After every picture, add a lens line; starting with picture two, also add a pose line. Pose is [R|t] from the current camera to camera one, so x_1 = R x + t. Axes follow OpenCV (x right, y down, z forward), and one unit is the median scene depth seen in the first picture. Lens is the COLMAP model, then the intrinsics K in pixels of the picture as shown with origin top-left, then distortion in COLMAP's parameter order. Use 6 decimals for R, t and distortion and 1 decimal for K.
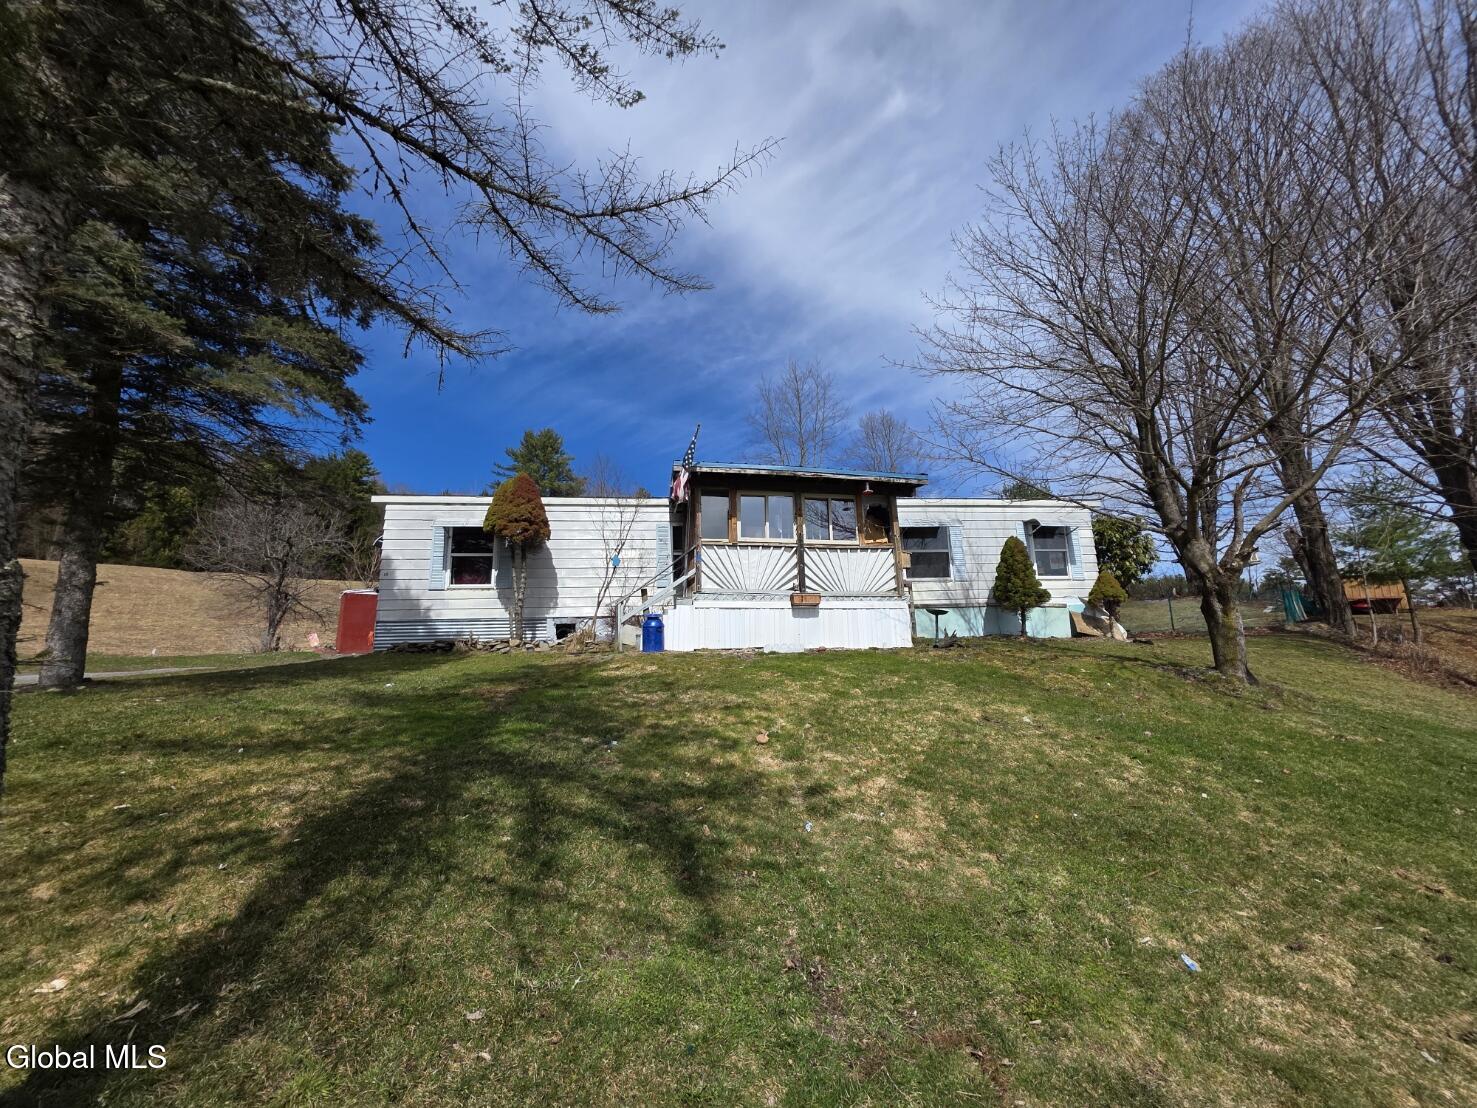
lens RADIAL K [[561.6, 0, 732.7], [0, 561.6, 546.7], [0, 0, 1]] dist [-0.008505, 0.003479]
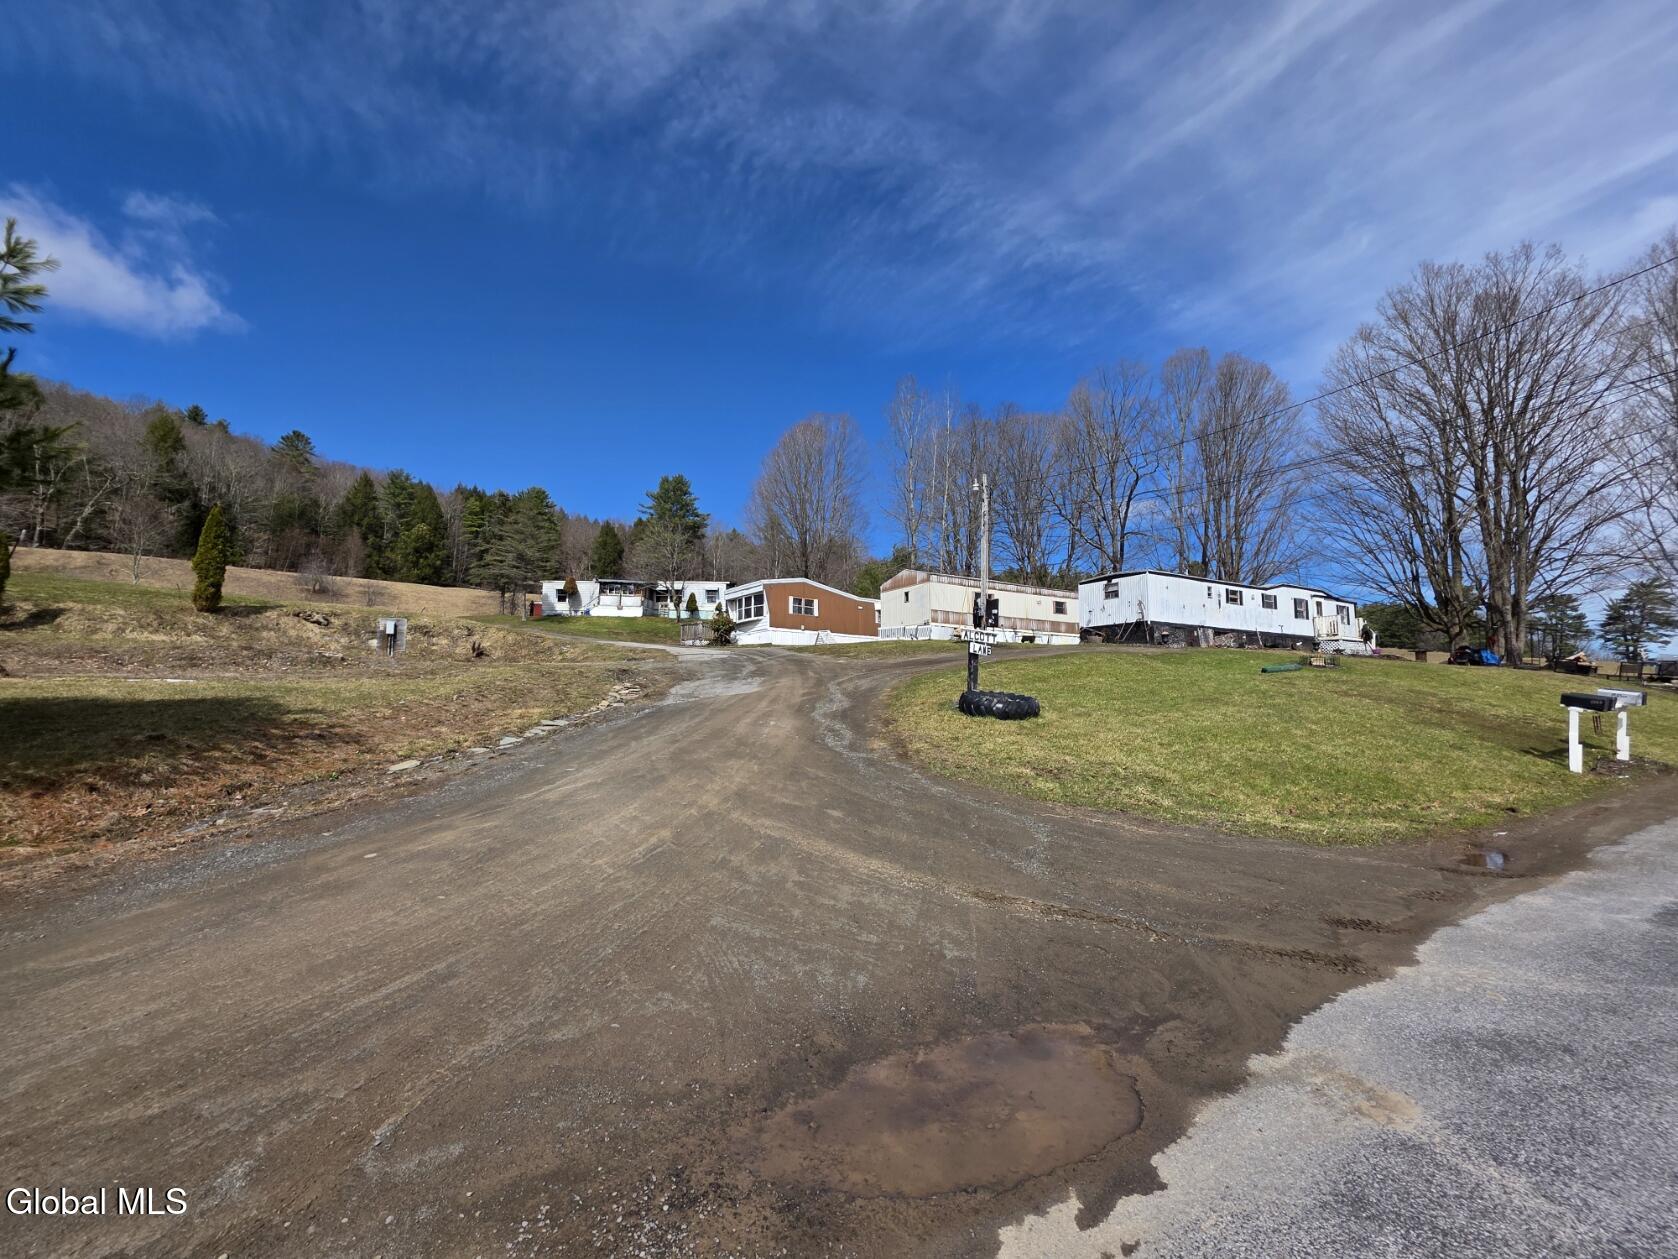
lens RADIAL K [[673.8, 0, 855.3], [0, 673.8, 616.6], [0, 0, 1]] dist [-0.001717, -0.000740]
pose [[0.987154, 0.020567, -0.158442, 3.417592], [-0.006046, 0.995778, 0.091590, -0.407461], [0.159657, -0.089455, 0.983111, -4.942596]]
